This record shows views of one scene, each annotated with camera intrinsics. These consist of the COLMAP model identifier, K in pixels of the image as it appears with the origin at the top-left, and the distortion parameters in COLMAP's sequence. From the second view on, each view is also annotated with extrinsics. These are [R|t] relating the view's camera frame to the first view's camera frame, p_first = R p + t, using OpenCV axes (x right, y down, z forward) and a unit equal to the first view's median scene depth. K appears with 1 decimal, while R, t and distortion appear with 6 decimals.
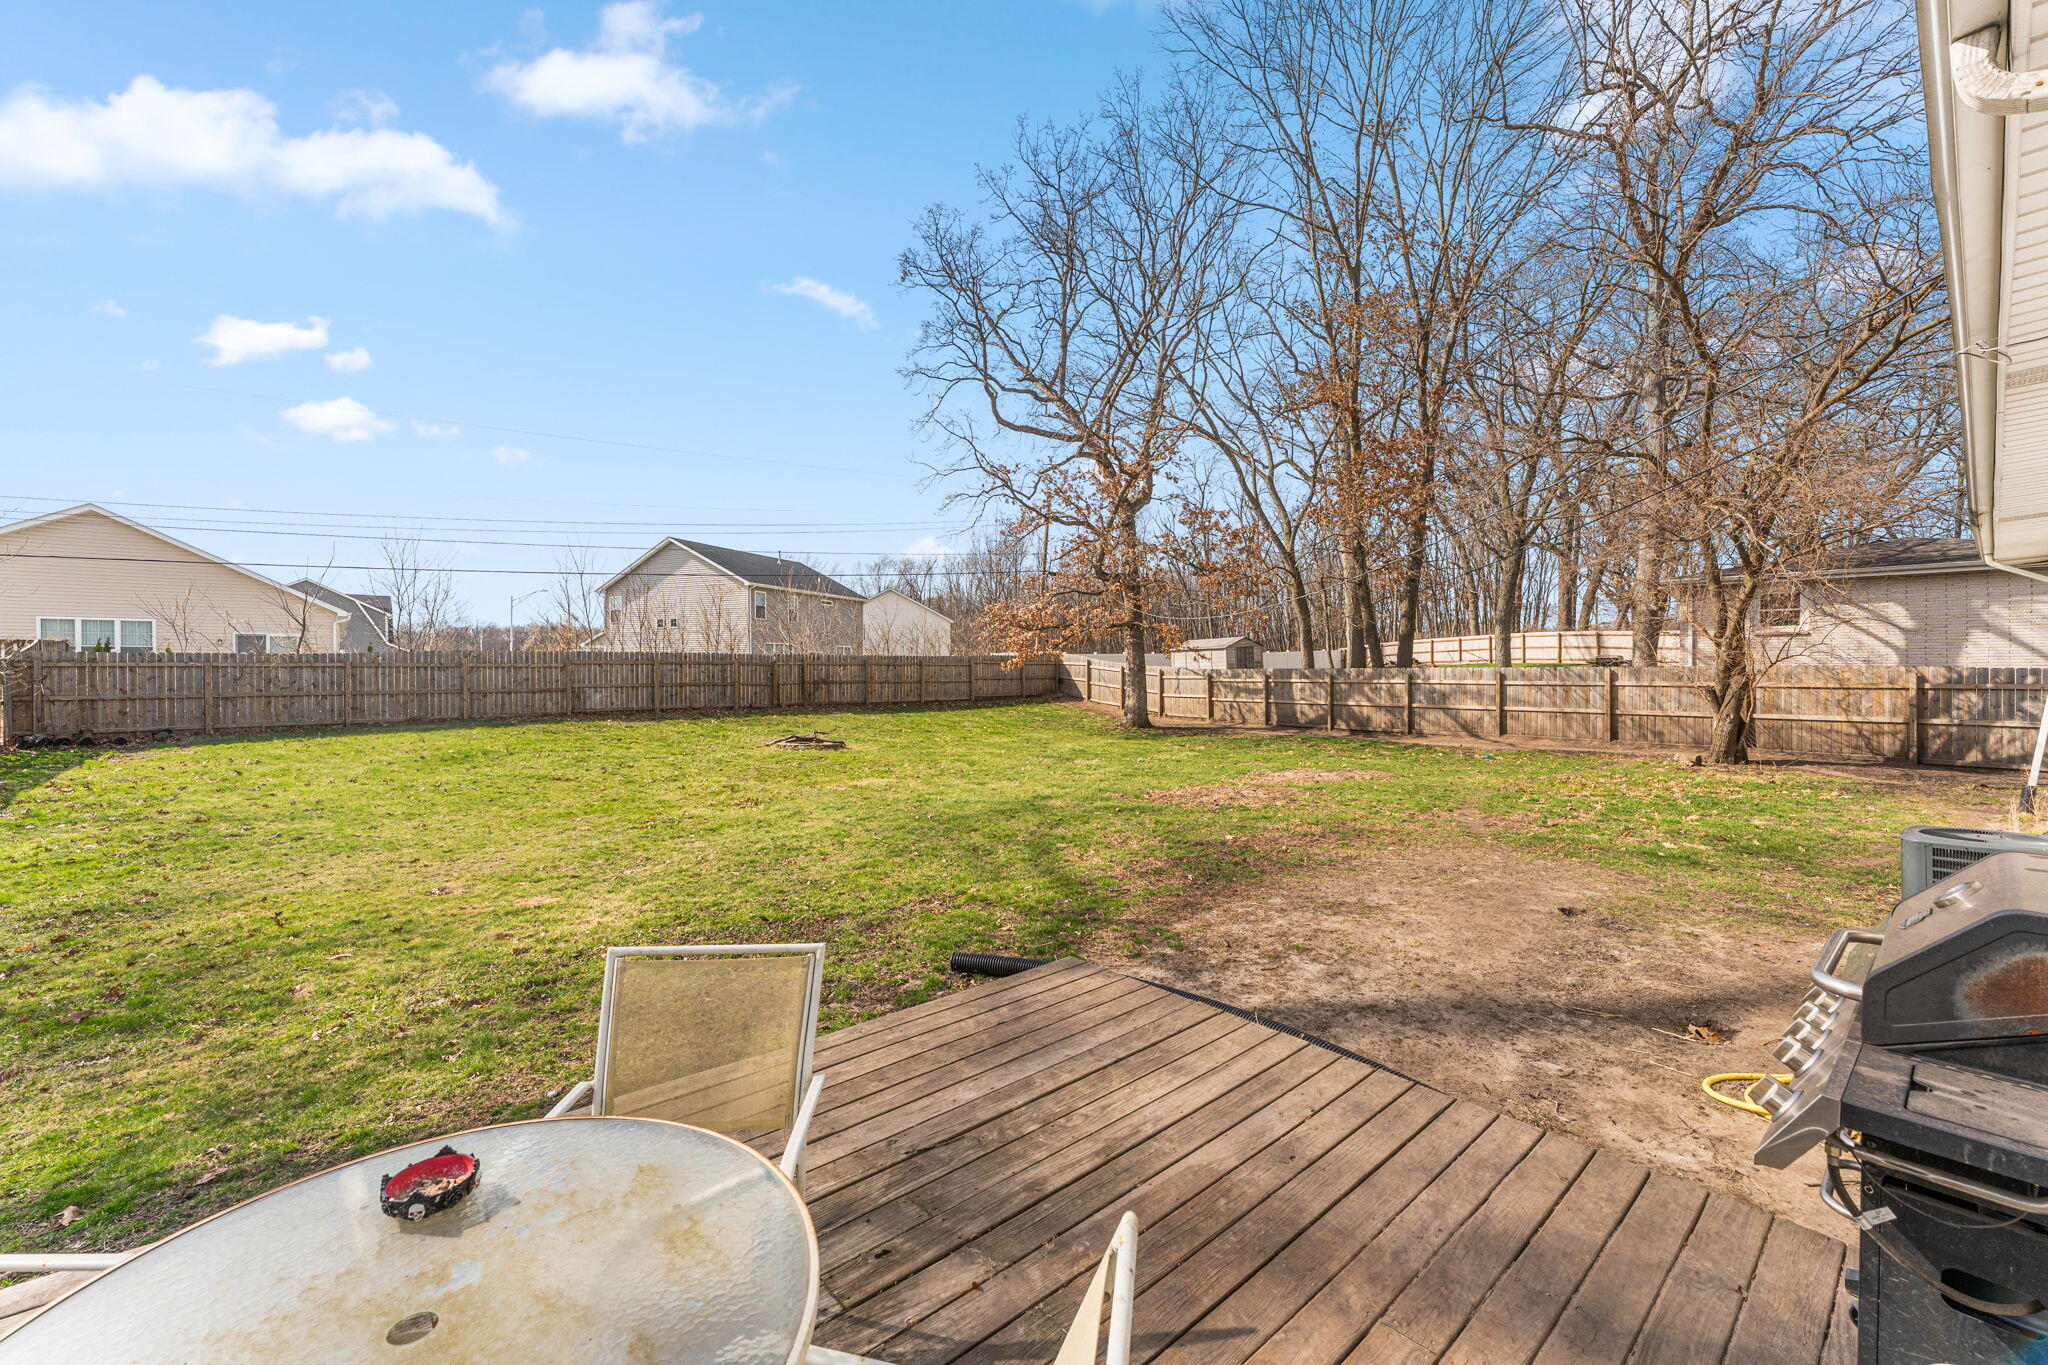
lens RADIAL K [[888.2, 0, 1022.6], [0, 888.2, 674.9], [0, 0, 1]] dist [0.001918, 0.000111]
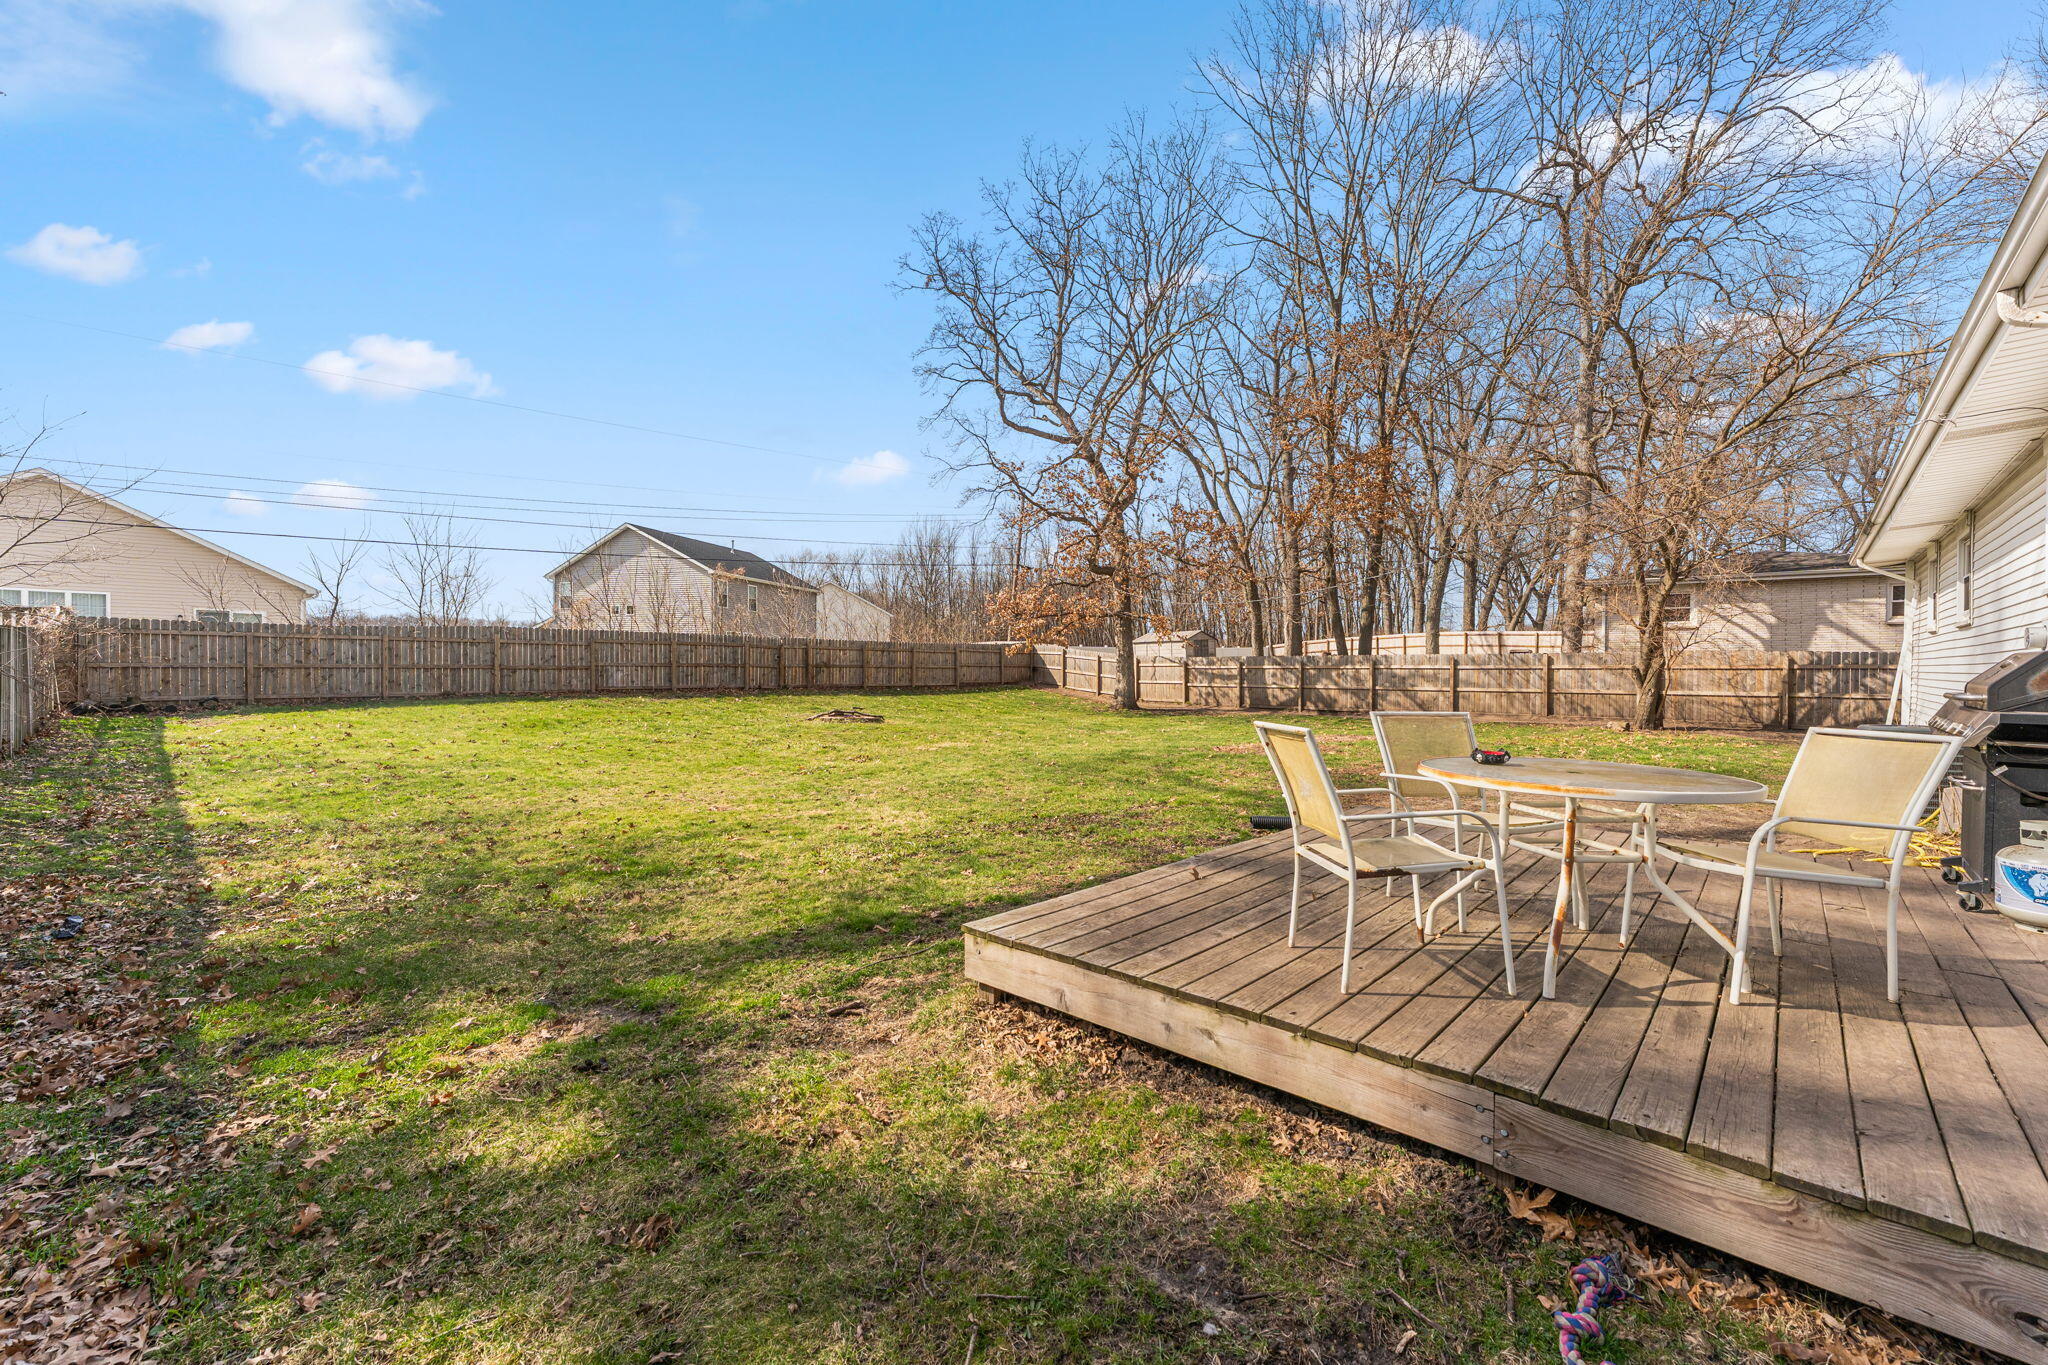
lens RADIAL K [[899.3, 0, 1024.0], [0, 899.3, 682.5], [0, 0, 1]] dist [0.002320, 0.000085]
pose [[0.992242, 0.006984, 0.124124, -0.138966], [-0.007689, 0.999957, 0.005204, 0.022866], [-0.124082, -0.006118, 0.992253, -0.079418]]
